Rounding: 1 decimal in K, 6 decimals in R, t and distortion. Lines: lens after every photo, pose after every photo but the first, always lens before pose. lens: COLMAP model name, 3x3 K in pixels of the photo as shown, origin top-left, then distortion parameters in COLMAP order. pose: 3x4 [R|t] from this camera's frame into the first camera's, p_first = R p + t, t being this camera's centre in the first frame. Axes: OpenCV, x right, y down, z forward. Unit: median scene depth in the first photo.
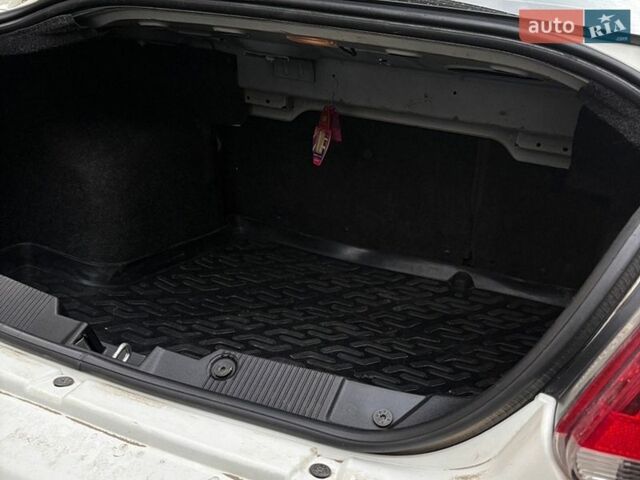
lens RADIAL K [[665.6, 0, 320.0], [0, 665.6, 256.7], [0, 0, 1]] dist [0.164879, -0.484696]
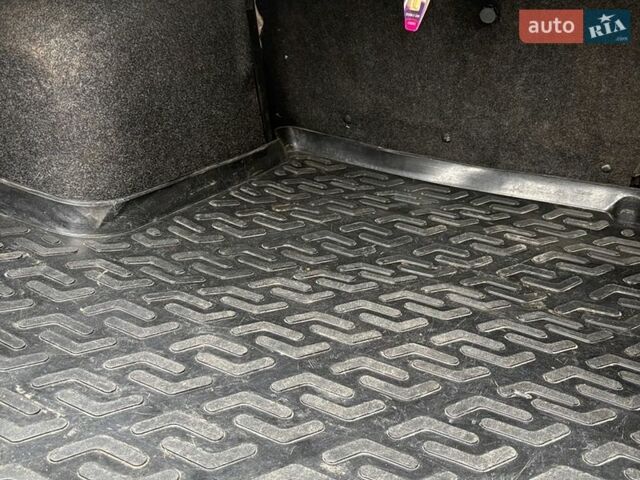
lens RADIAL K [[665.6, 0, 320.0], [0, 665.6, 256.7], [0, 0, 1]] dist [0.164879, -0.484696]
pose [[0.995460, -0.020162, -0.093018, -0.035339], [0.030873, 0.992864, 0.115183, -0.005637], [0.090032, -0.117532, 0.988980, 0.358257]]
